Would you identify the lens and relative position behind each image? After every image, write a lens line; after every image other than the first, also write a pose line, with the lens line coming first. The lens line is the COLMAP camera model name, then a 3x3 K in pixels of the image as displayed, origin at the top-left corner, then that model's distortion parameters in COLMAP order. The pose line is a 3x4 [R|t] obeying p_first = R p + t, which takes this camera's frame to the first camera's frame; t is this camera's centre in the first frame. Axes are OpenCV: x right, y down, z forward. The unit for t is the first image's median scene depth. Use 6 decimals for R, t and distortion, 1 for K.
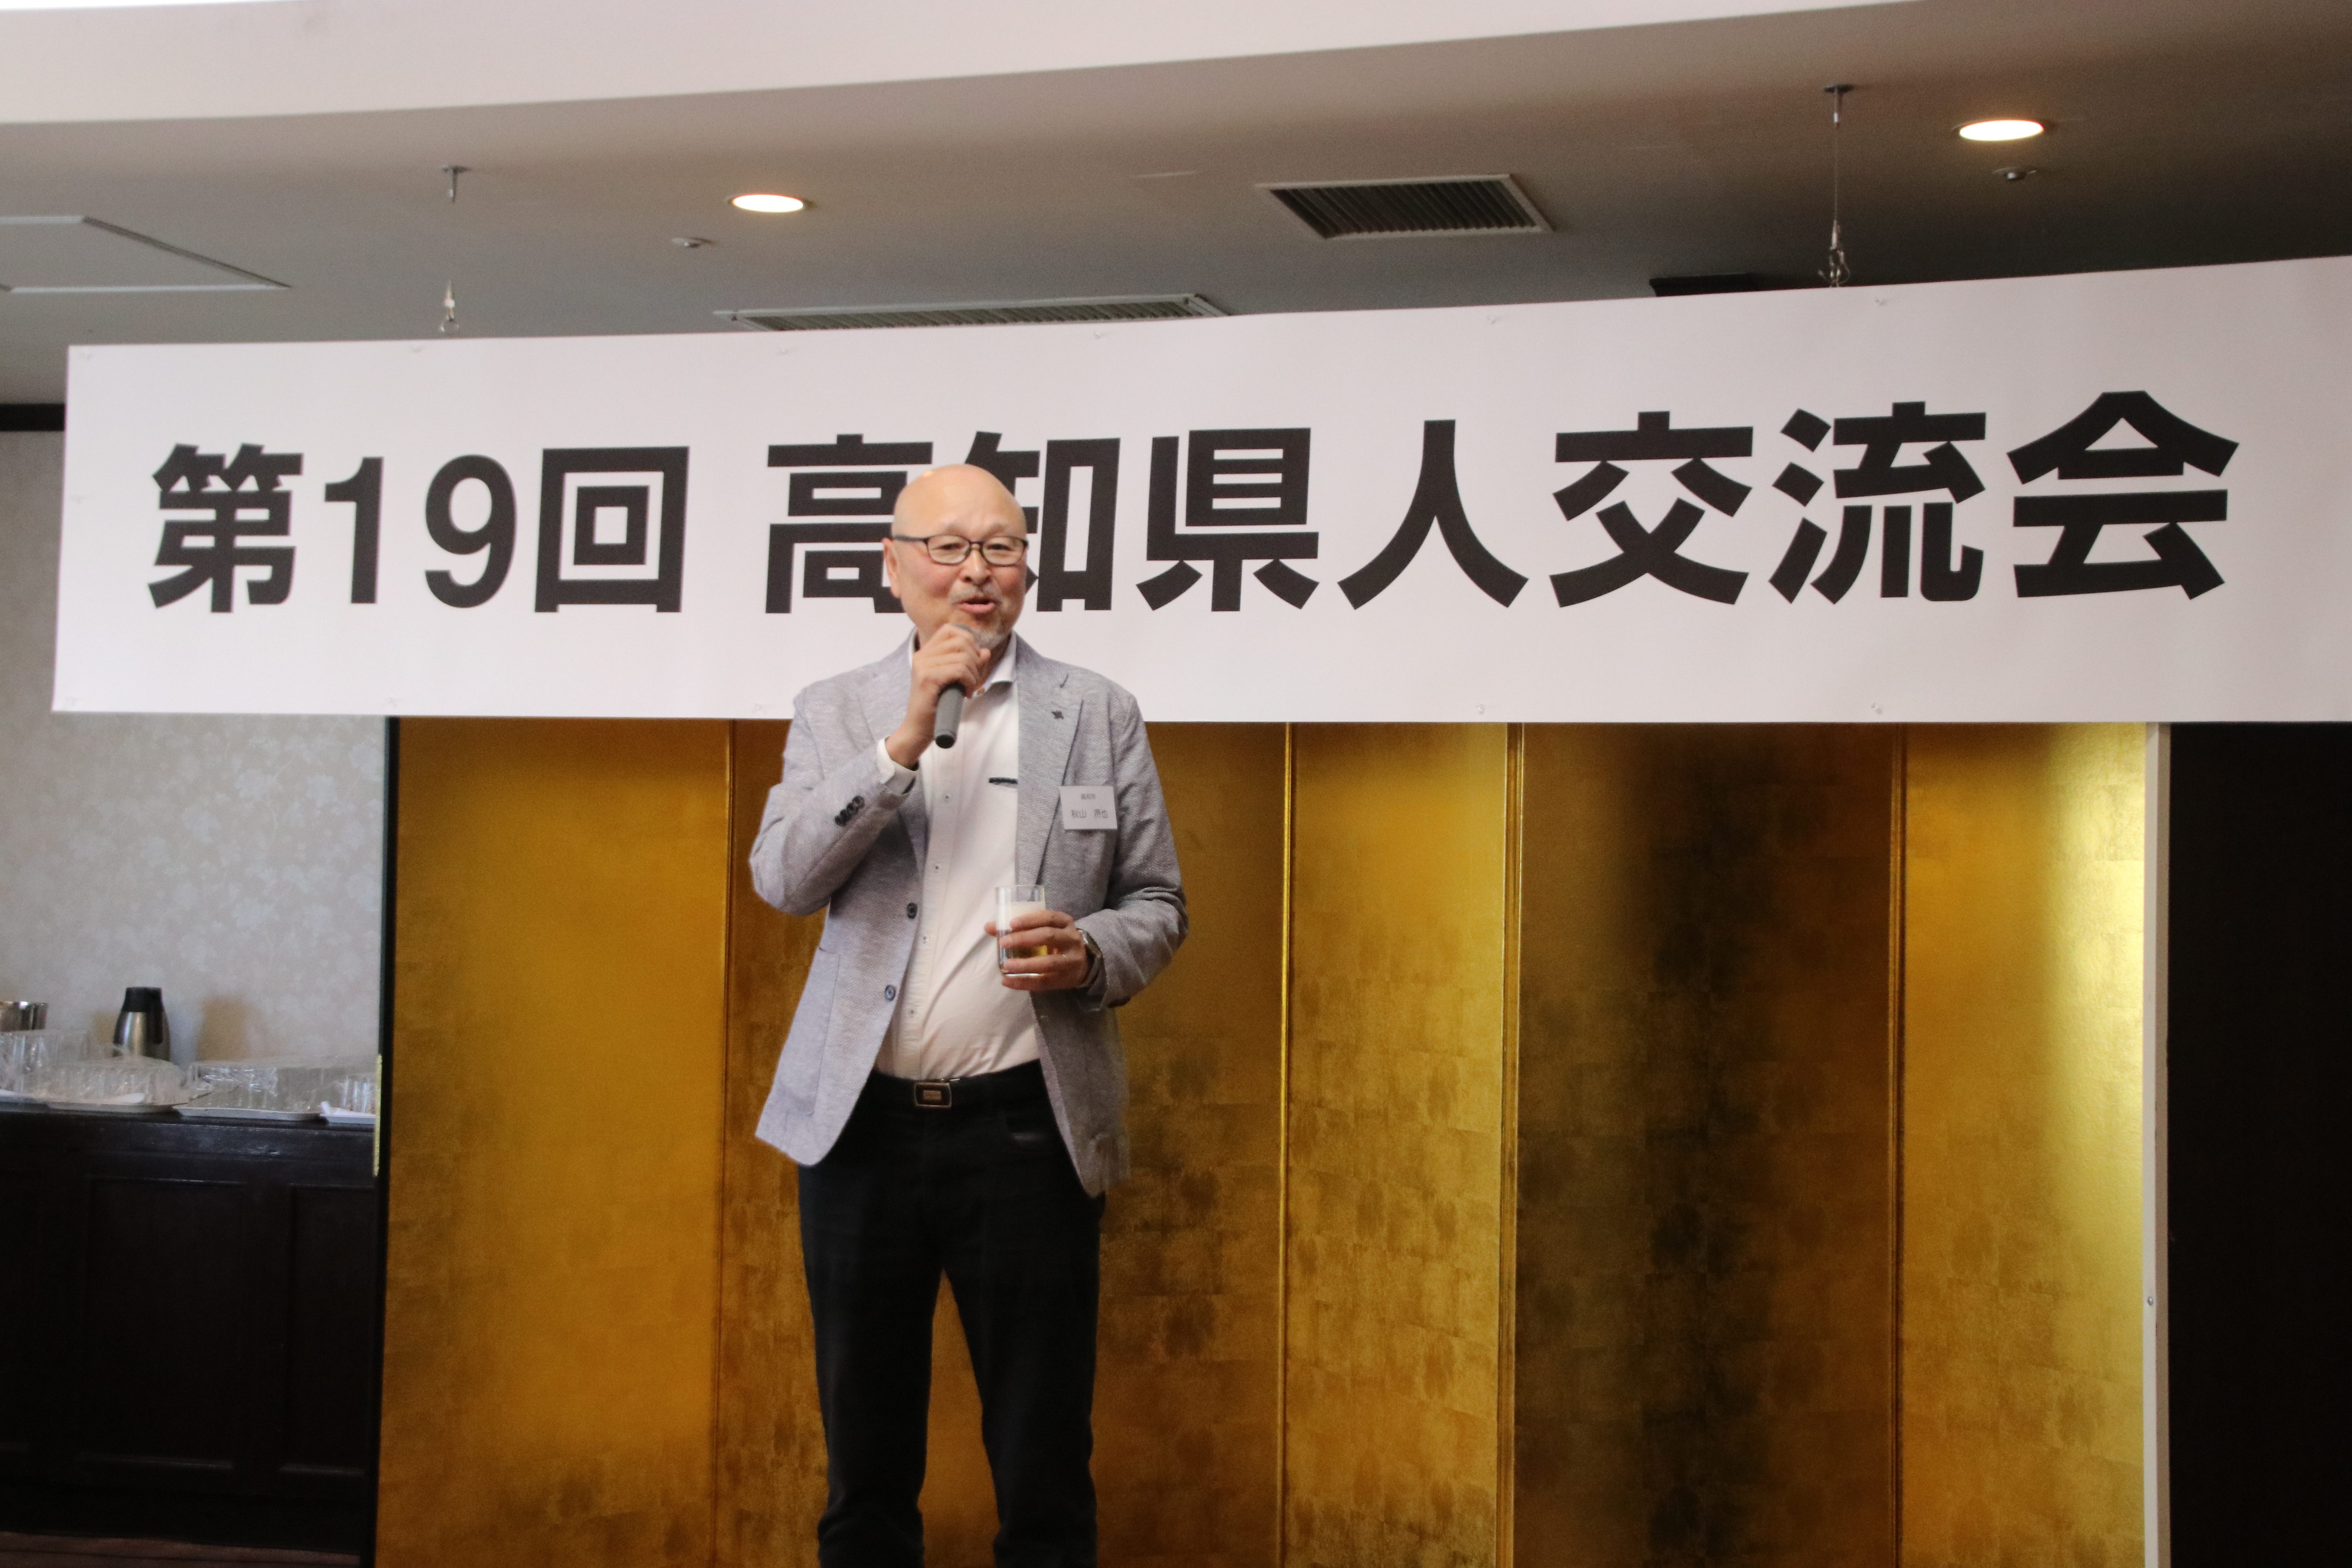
lens RADIAL K [[3126.6, 0, 1168.6], [0, 3126.6, 839.2], [0, 0, 1]] dist [0.081503, 0.390167]
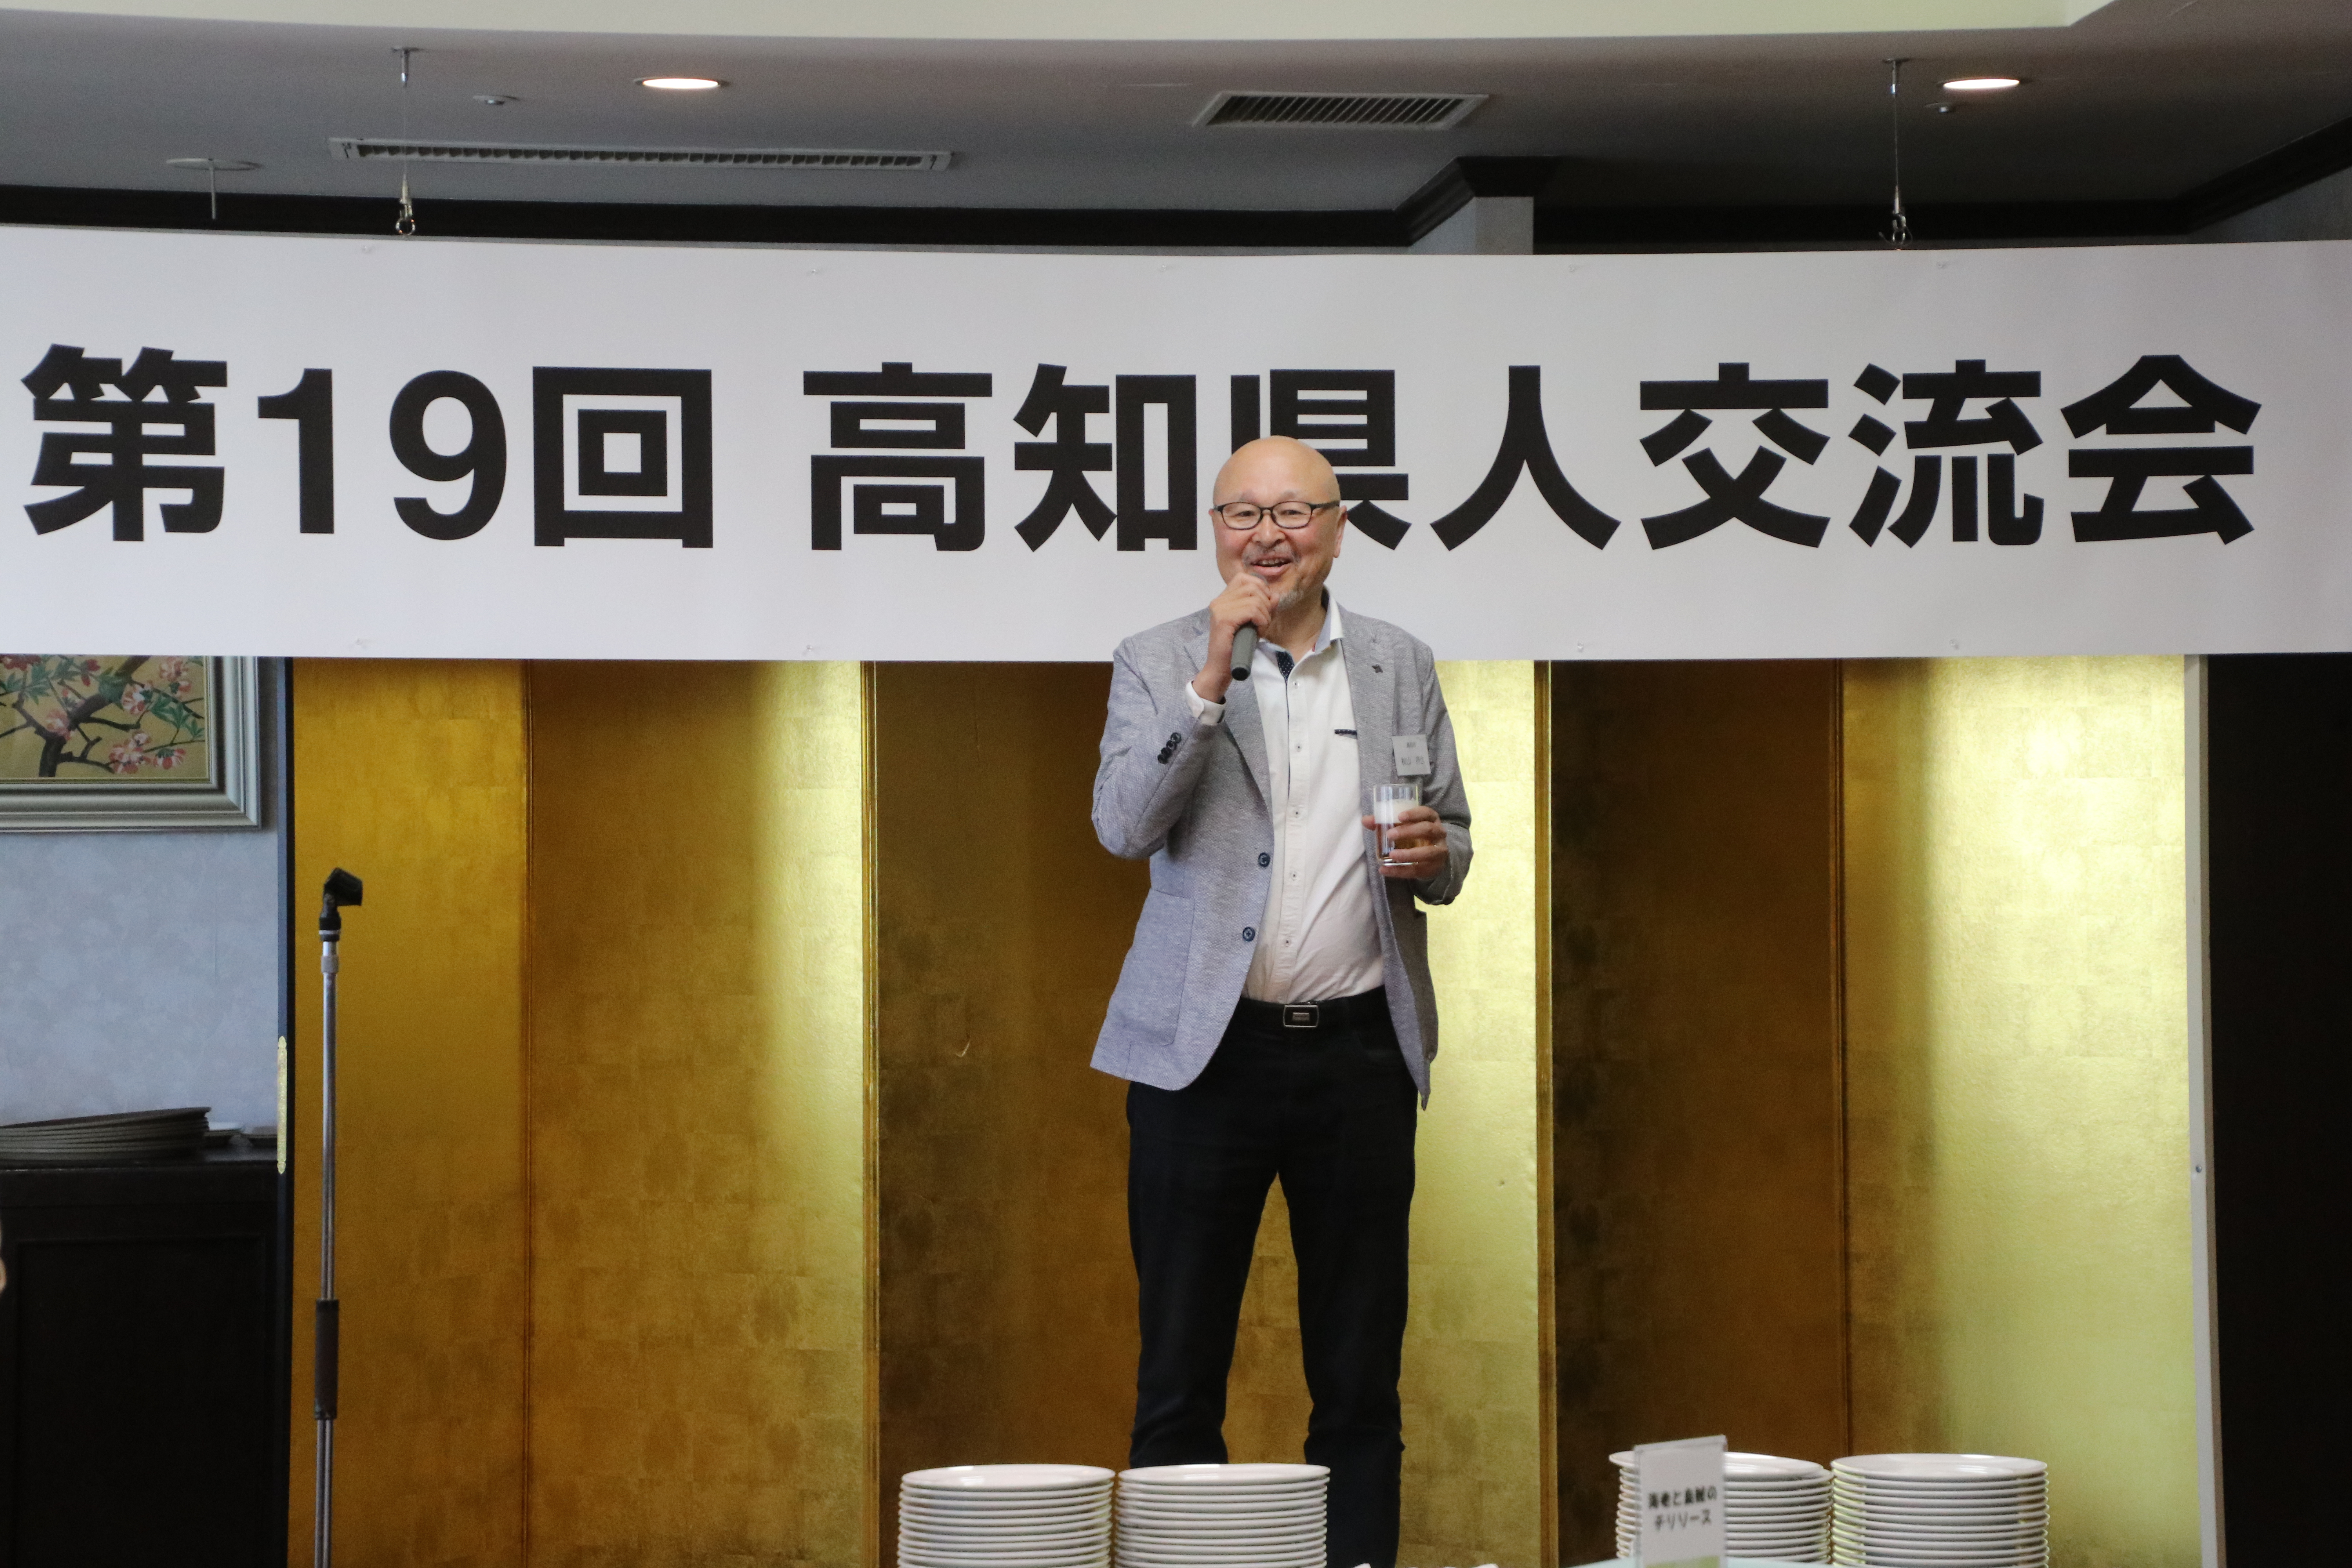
lens RADIAL K [[6695.2, 0, 1179.4], [0, 6695.2, 877.2], [0, 0, 1]] dist [0.856279, 2.770751]
pose [[0.916451, -0.028179, 0.399153, -0.902117], [0.018296, 0.999425, 0.028549, -0.030788], [-0.399728, -0.018861, 0.916440, -0.985212]]
